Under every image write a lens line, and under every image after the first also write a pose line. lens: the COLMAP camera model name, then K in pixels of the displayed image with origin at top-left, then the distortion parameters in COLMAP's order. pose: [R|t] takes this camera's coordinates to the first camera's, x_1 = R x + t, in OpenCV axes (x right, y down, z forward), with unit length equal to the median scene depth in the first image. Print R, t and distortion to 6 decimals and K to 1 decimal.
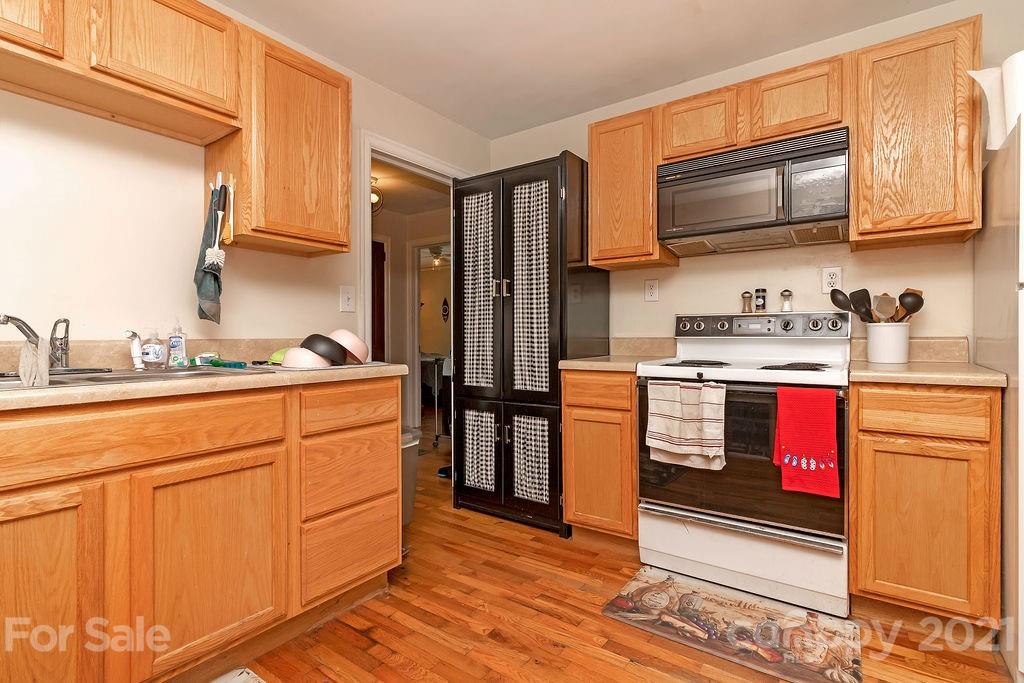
lens RADIAL K [[484.5, 0, 514.6], [0, 484.5, 336.8], [0, 0, 1]] dist [0.000702, -0.000022]
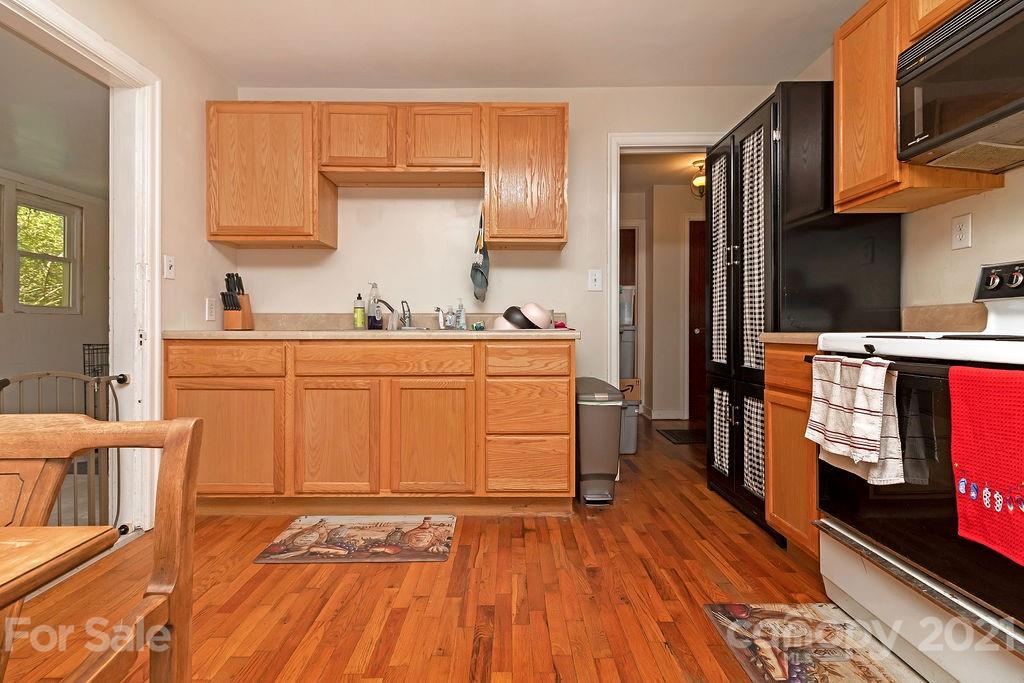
lens RADIAL K [[491.9, 0, 512.0], [0, 491.9, 326.7], [0, 0, 1]] dist [-0.002379, -0.000402]
pose [[0.577545, -0.000989, -0.816358, 0.721753], [-0.003037, 0.999990, -0.003359, 0.056538], [0.816353, 0.004419, 0.577536, 0.182694]]
